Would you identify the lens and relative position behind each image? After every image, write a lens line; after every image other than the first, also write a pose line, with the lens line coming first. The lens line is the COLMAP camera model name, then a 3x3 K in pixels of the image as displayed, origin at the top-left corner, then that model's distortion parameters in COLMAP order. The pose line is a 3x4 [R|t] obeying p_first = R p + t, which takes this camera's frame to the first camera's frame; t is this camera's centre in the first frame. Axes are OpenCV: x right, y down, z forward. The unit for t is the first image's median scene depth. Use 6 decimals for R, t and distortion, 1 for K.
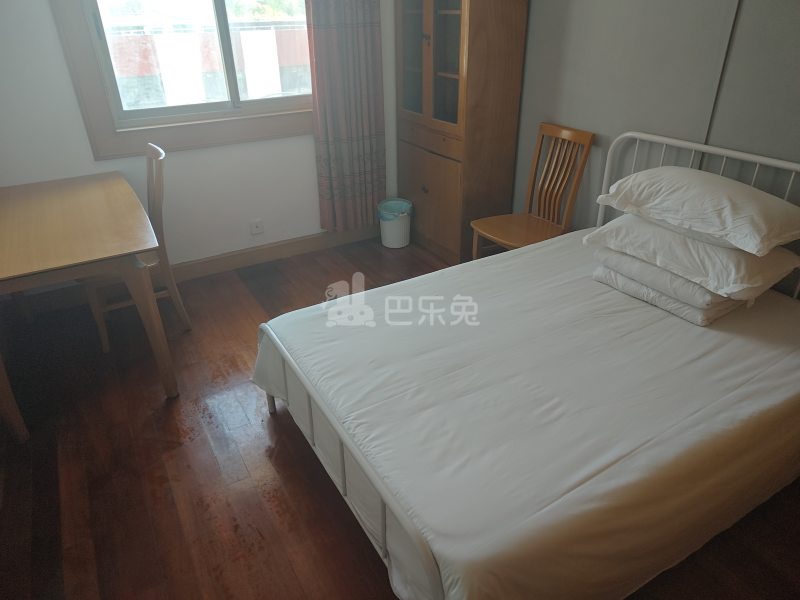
lens RADIAL K [[553.0, 0, 400.0], [0, 553.0, 300.0], [0, 0, 1]] dist [-0.032042, 0.077421]
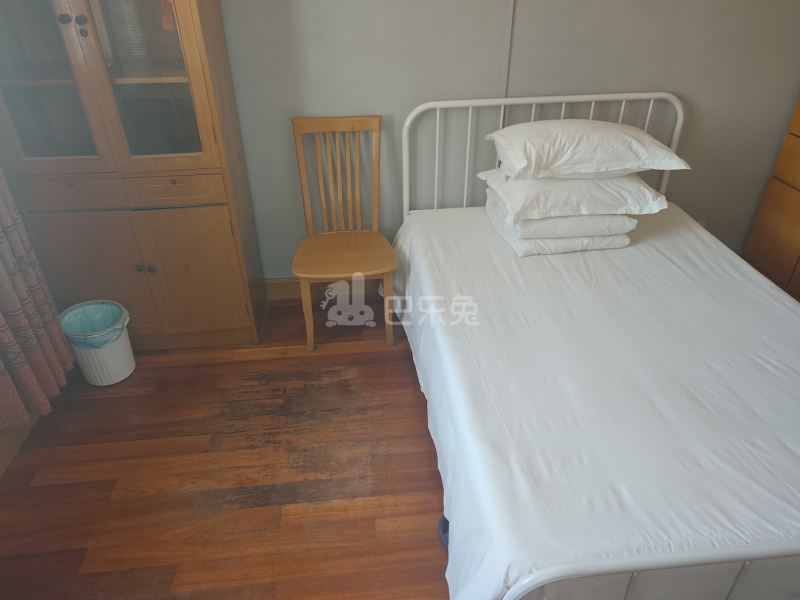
lens RADIAL K [[553.0, 0, 400.0], [0, 553.0, 300.0], [0, 0, 1]] dist [-0.032042, 0.077421]
pose [[0.419853, -0.474377, 0.773750, -0.558773], [0.437581, 0.852703, 0.285342, -0.371614], [-0.795139, 0.218777, 0.565589, 0.715846]]
